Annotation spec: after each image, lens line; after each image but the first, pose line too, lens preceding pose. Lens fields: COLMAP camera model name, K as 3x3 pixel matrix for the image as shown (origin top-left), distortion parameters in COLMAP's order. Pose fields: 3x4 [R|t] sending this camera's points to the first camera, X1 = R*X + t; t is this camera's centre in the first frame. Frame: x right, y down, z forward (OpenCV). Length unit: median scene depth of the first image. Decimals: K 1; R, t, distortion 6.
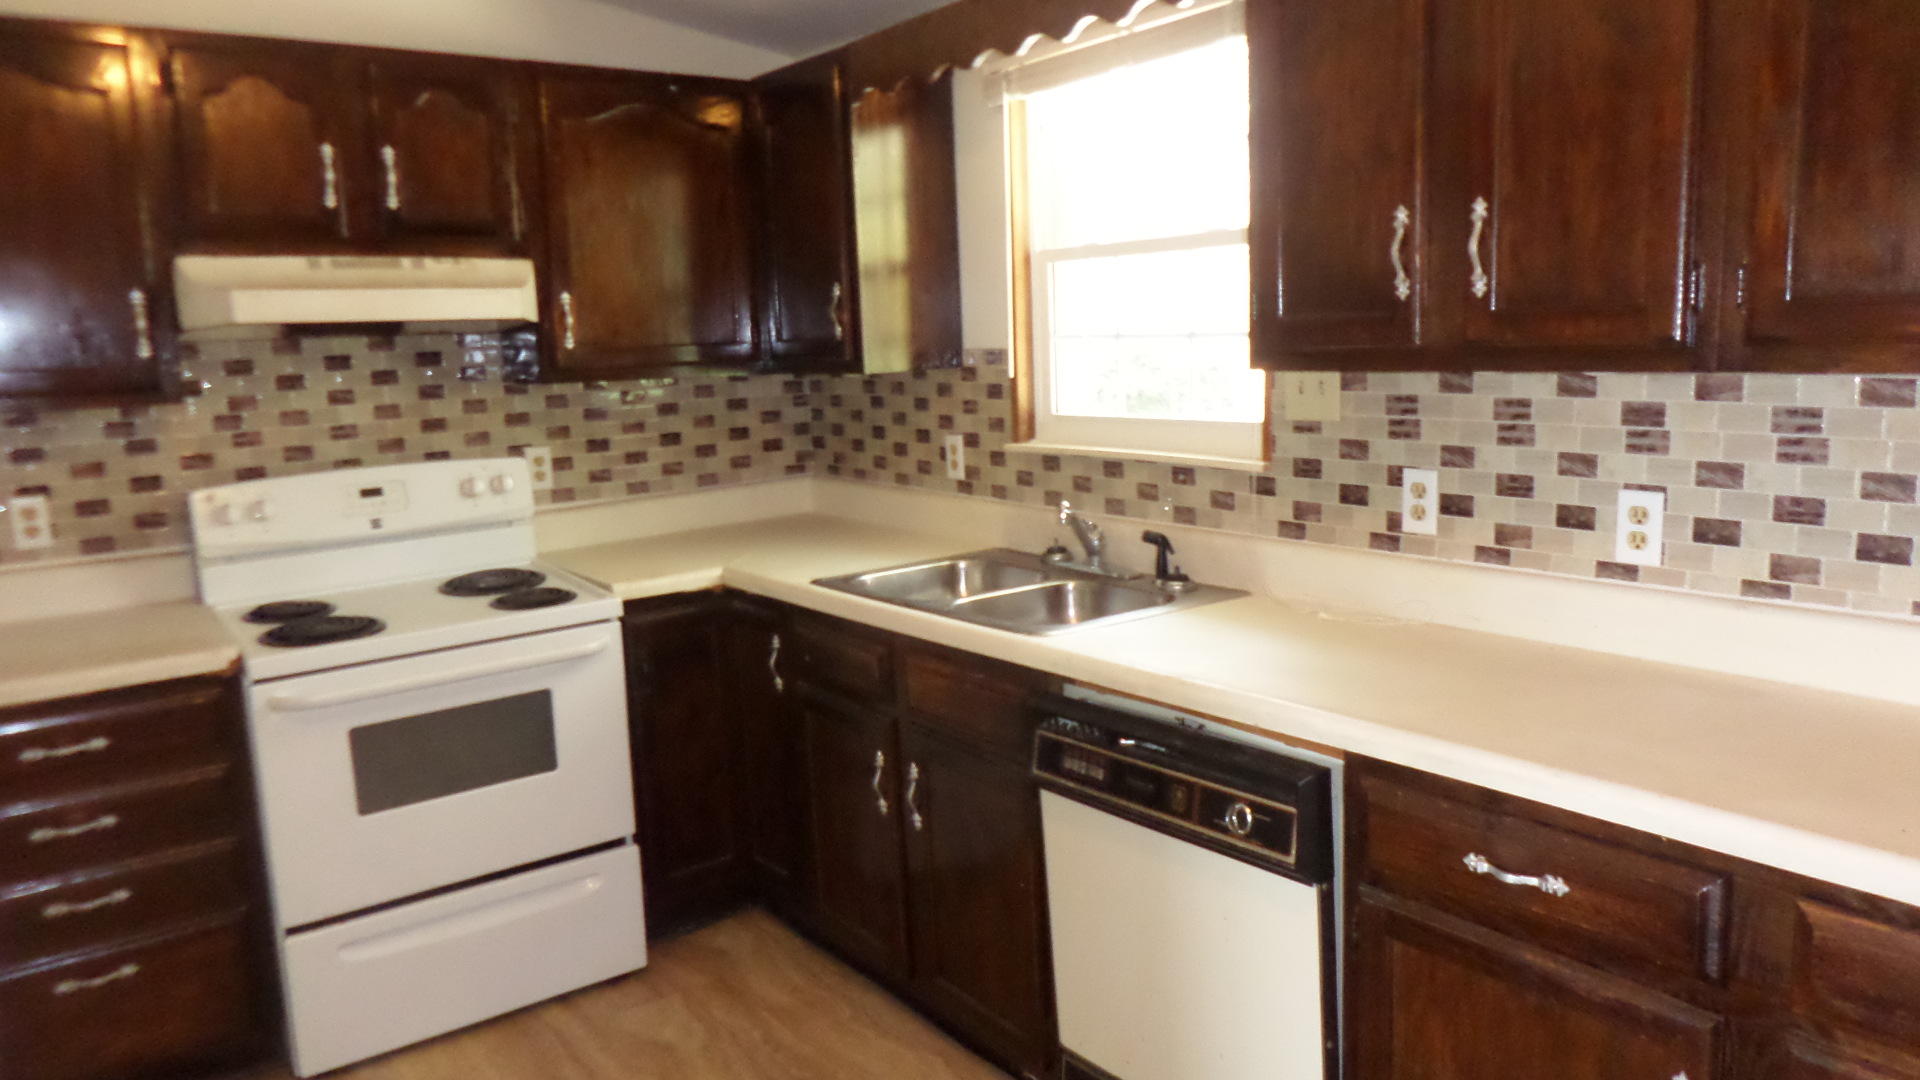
lens RADIAL K [[1392.2, 0, 947.6], [0, 1392.2, 541.0], [0, 0, 1]] dist [-0.015426, 0.005585]
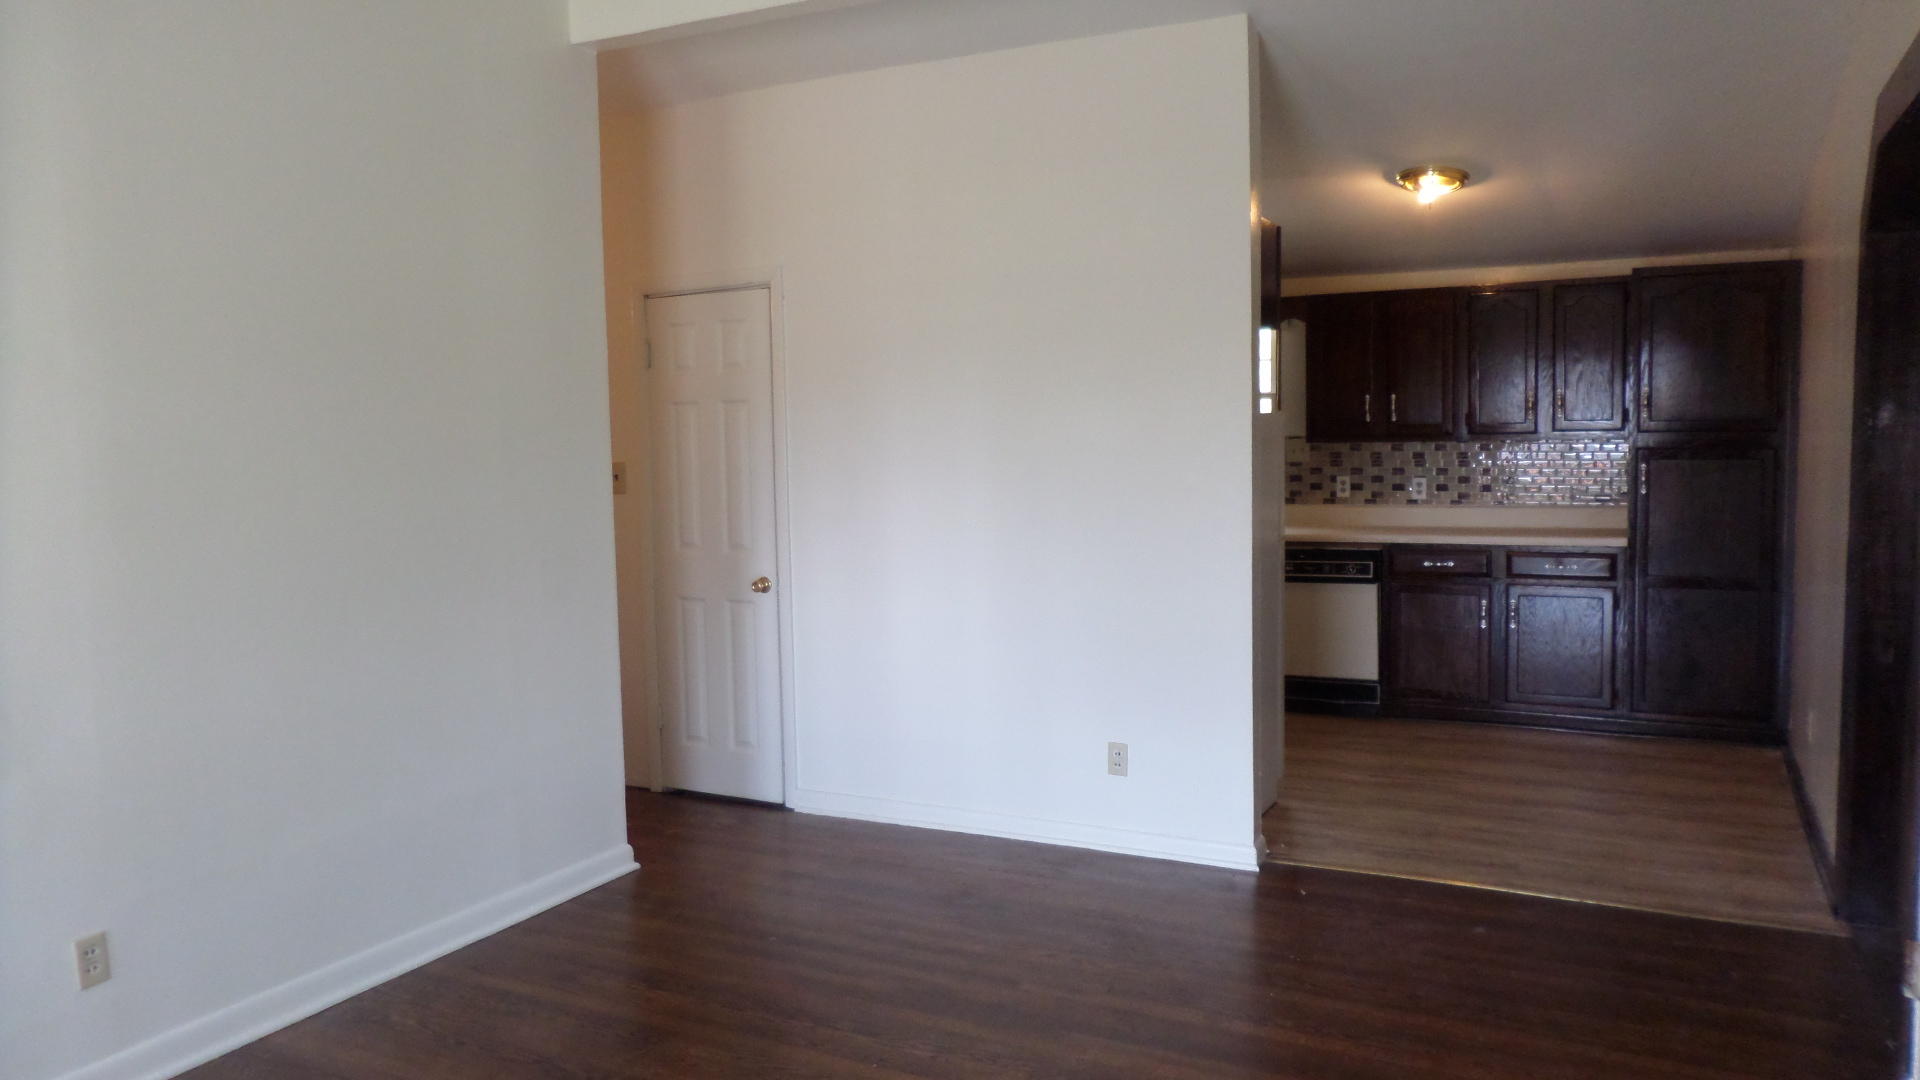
lens RADIAL K [[1392.2, 0, 959.1], [0, 1392.2, 538.1], [0, 0, 1]] dist [-0.015426, 0.005585]
pose [[0.923681, -0.048121, 0.380128, -0.405459], [0.067680, 0.996974, -0.038248, 0.036475], [-0.377137, 0.061056, 0.924143, -0.377944]]
